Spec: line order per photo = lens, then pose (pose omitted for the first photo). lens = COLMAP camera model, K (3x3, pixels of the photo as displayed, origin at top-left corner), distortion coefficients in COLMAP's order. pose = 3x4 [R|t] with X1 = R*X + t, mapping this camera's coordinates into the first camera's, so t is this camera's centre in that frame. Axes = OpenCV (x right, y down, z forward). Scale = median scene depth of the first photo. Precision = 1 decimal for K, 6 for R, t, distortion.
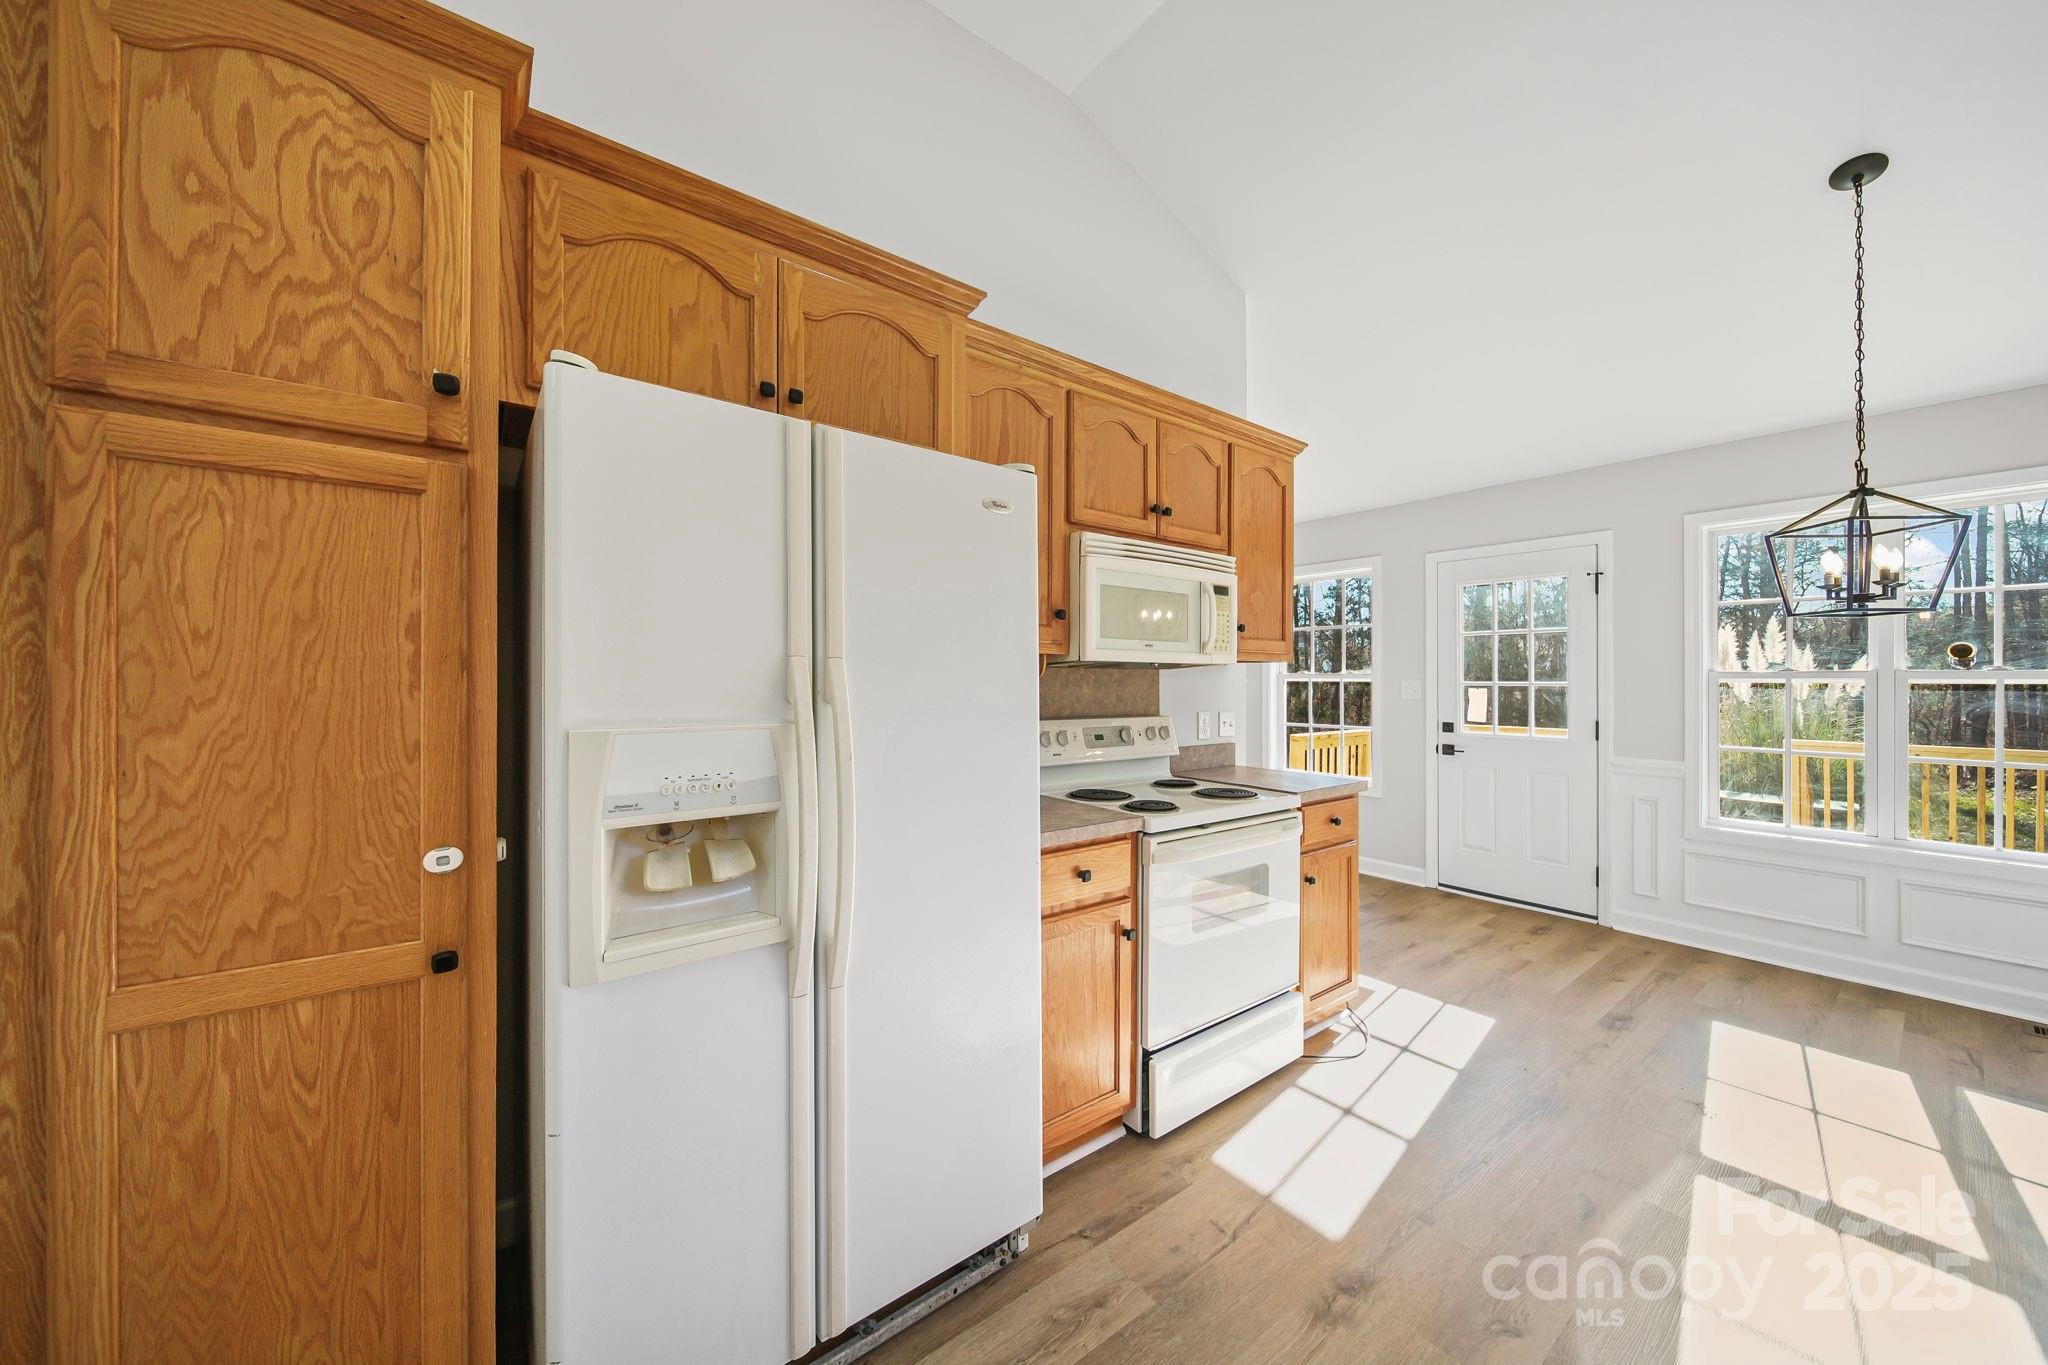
lens RADIAL K [[731.7, 0, 1029.4], [0, 731.7, 678.8], [0, 0, 1]] dist [0.001983, 0.000044]
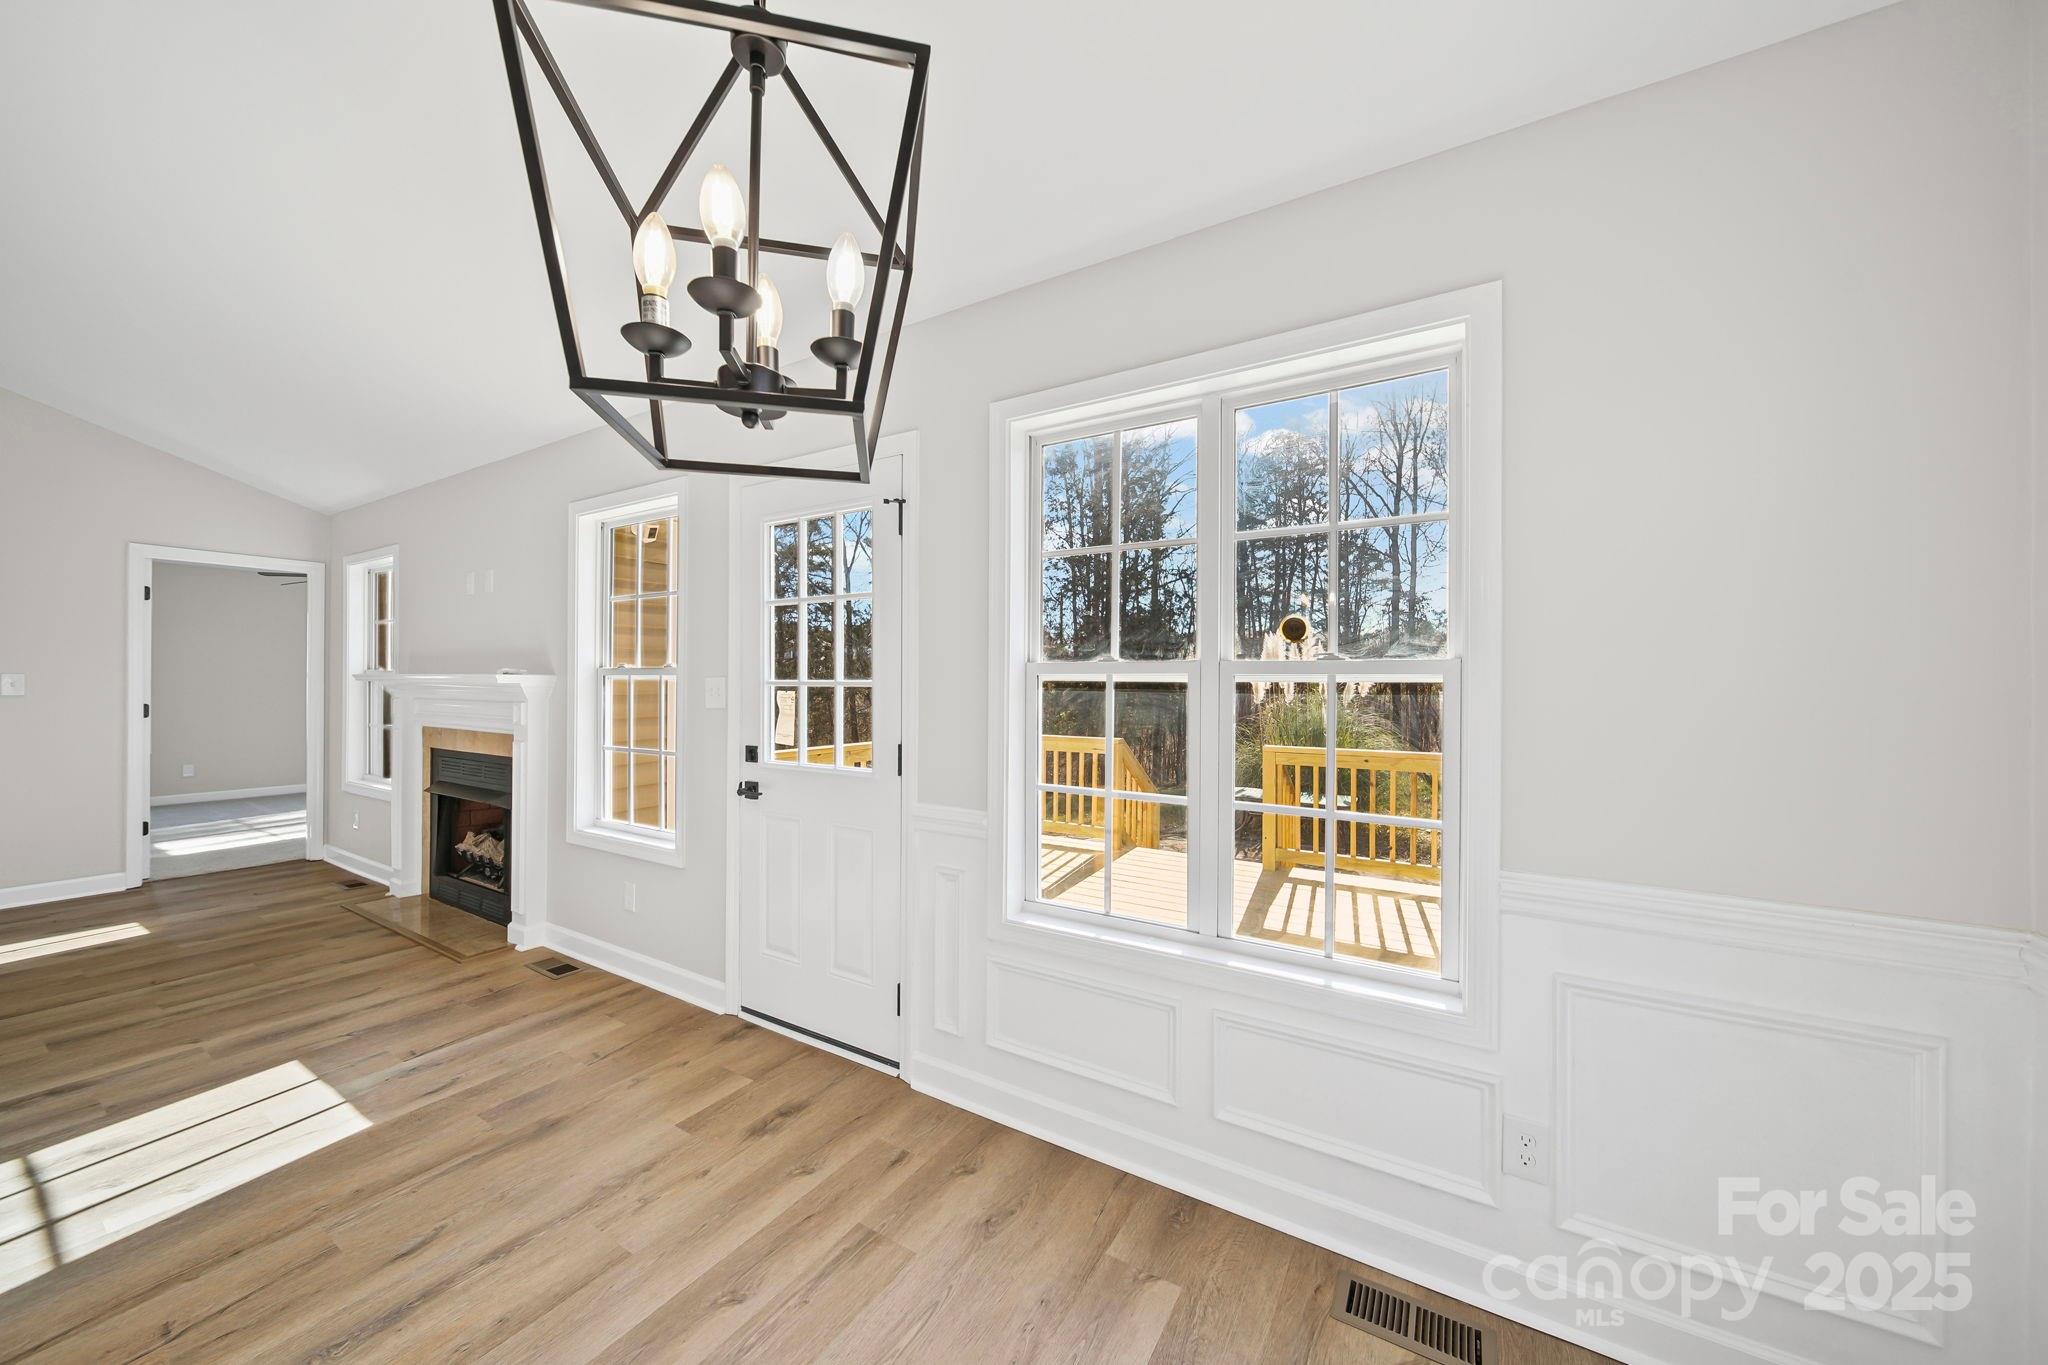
lens RADIAL K [[731.7, 0, 1029.4], [0, 731.7, 678.8], [0, 0, 1]] dist [0.001983, 0.000044]
pose [[0.930332, 0.003662, 0.366699, 0.660197], [-0.002366, 0.999989, -0.003984, 0.005792], [-0.366710, 0.002839, 0.930331, 0.397322]]
